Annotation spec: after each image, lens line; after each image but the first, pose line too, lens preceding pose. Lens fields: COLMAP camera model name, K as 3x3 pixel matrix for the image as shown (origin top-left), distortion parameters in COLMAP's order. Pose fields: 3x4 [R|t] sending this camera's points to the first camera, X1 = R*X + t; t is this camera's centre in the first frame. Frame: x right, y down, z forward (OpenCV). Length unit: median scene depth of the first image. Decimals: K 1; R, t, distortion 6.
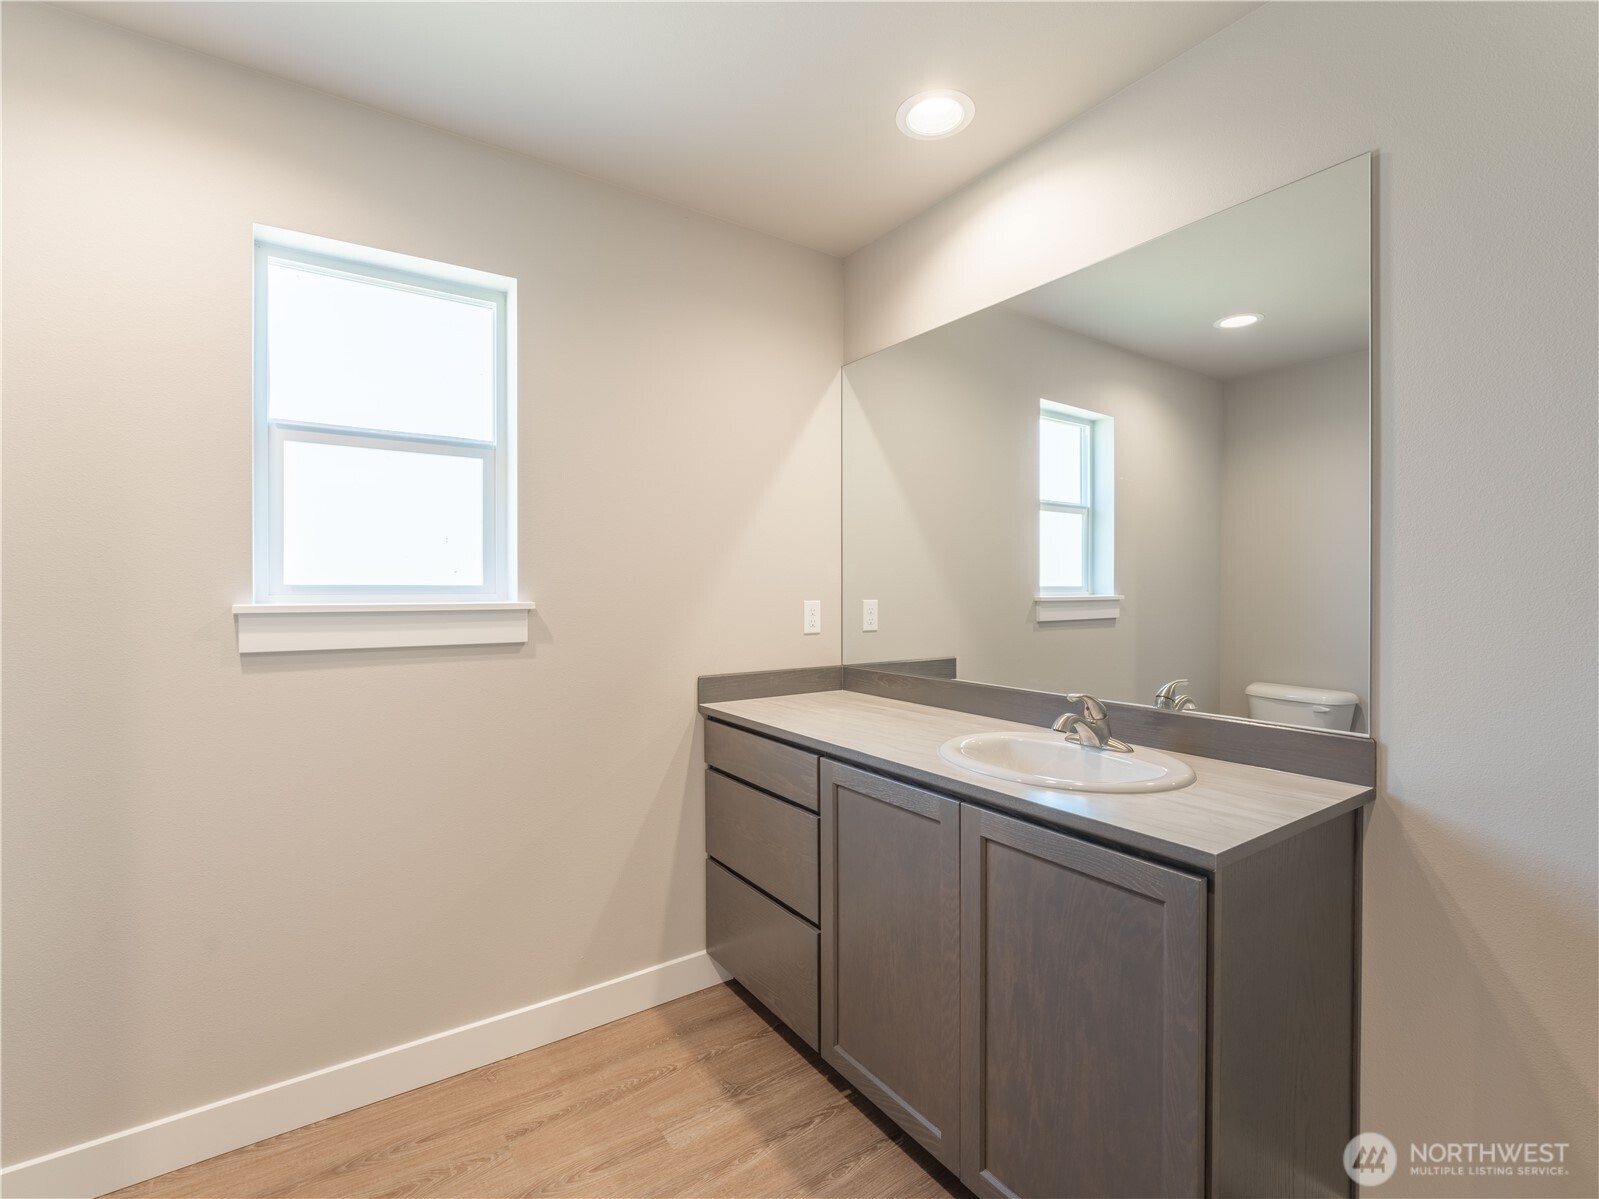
lens RADIAL K [[710.0, 0, 794.1], [0, 710.0, 587.7], [0, 0, 1]] dist [-0.002889, 0.000569]
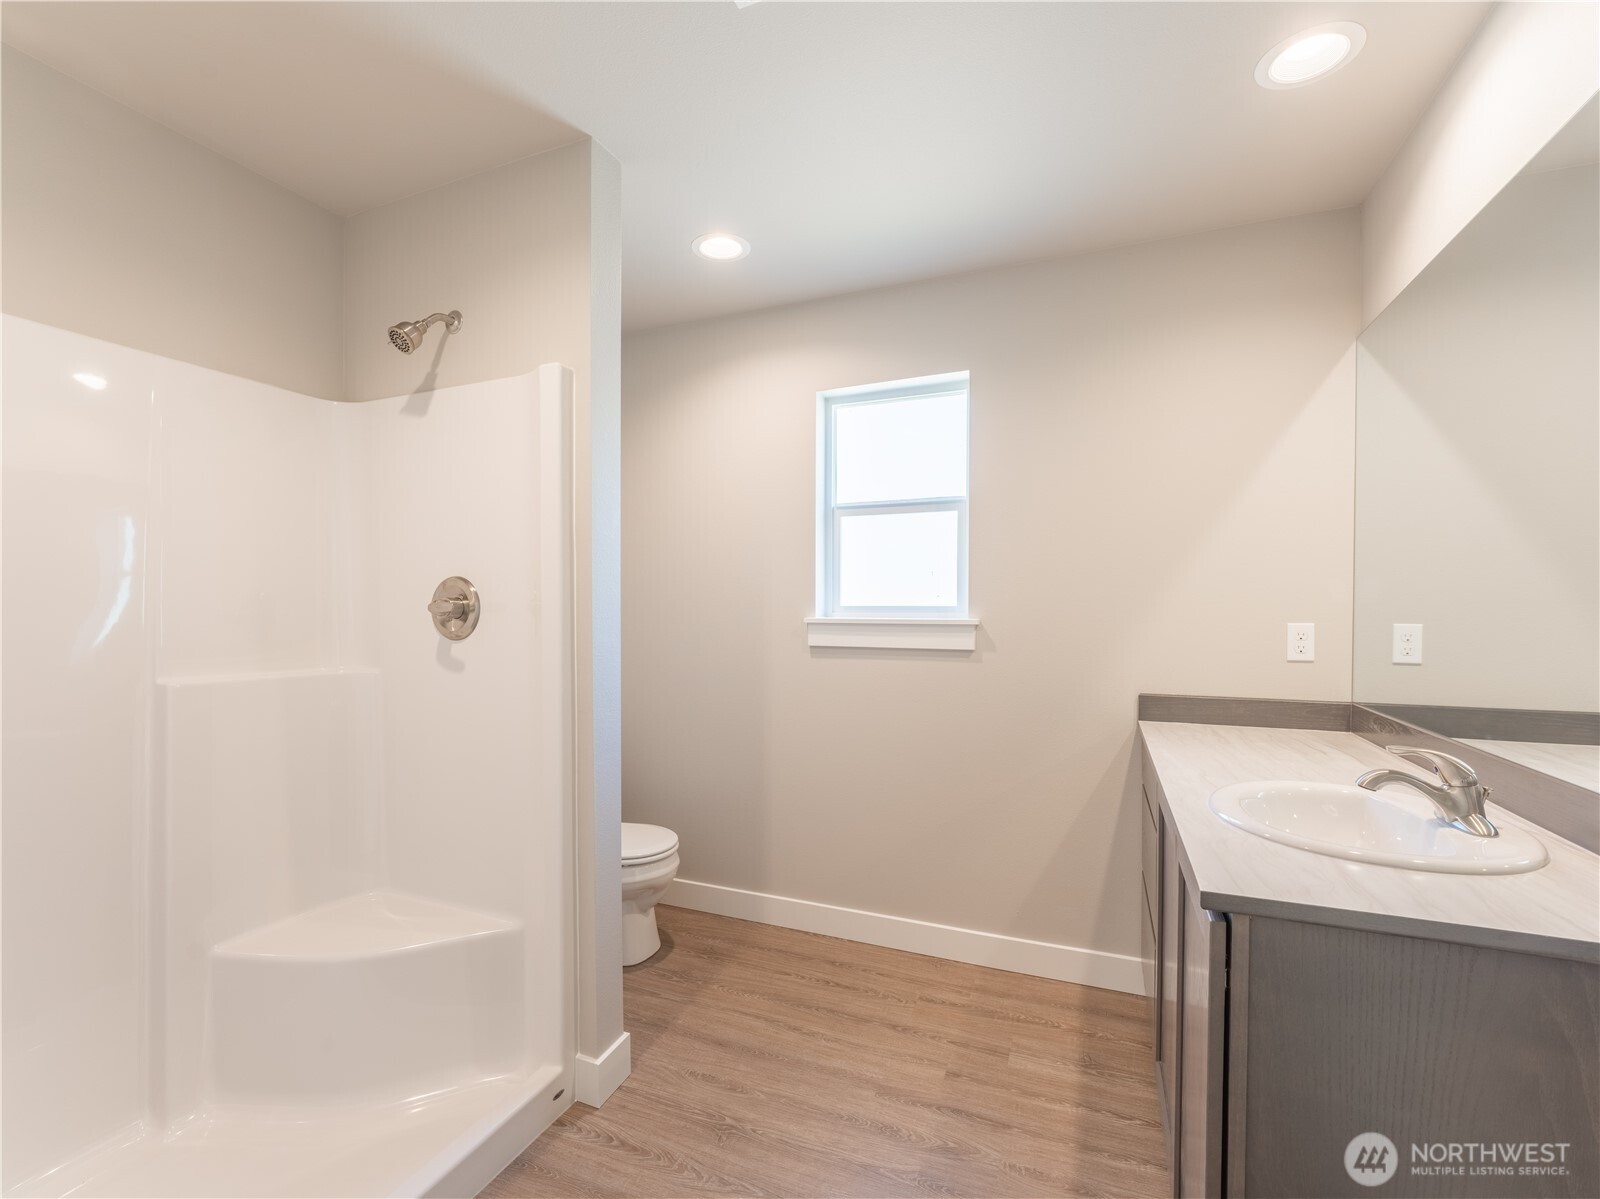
lens RADIAL K [[710.4, 0, 802.3], [0, 710.4, 613.9], [0, 0, 1]] dist [-0.002889, 0.000569]
pose [[0.565535, 0.008364, -0.824682, 0.539460], [0.000558, 0.999944, 0.010524, -0.003093], [0.824724, -0.006412, 0.565498, 0.011297]]
